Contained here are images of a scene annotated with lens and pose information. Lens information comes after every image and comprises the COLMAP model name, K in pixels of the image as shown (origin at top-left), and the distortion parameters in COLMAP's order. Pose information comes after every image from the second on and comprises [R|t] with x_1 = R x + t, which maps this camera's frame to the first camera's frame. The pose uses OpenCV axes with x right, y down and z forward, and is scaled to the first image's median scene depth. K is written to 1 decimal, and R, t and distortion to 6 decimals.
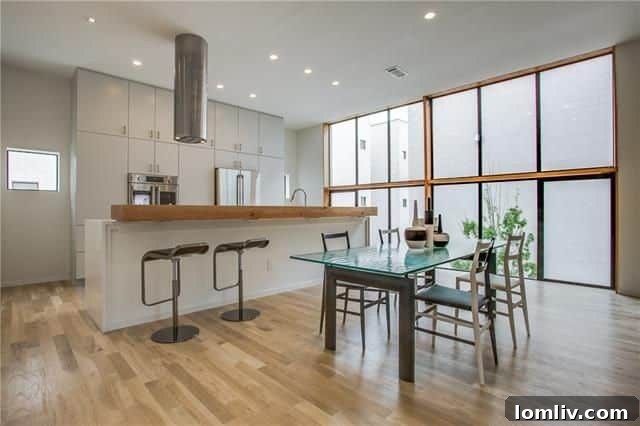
lens RADIAL K [[316.6, 0, 320.0], [0, 316.6, 213.0], [0, 0, 1]] dist [0.025304, 0.000046]
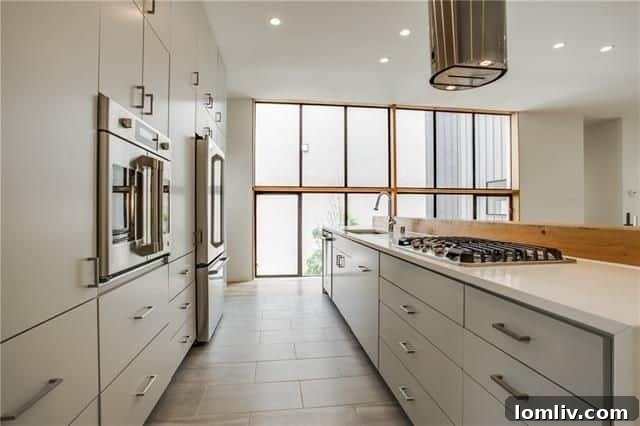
lens RADIAL K [[316.6, 0, 320.0], [0, 316.6, 213.0], [0, 0, 1]] dist [0.025304, 0.000046]
pose [[0.621109, 0.012138, 0.783630, -0.636821], [0.007699, 0.999737, -0.021587, -0.003923], [-0.783686, 0.019441, 0.620852, 0.593693]]
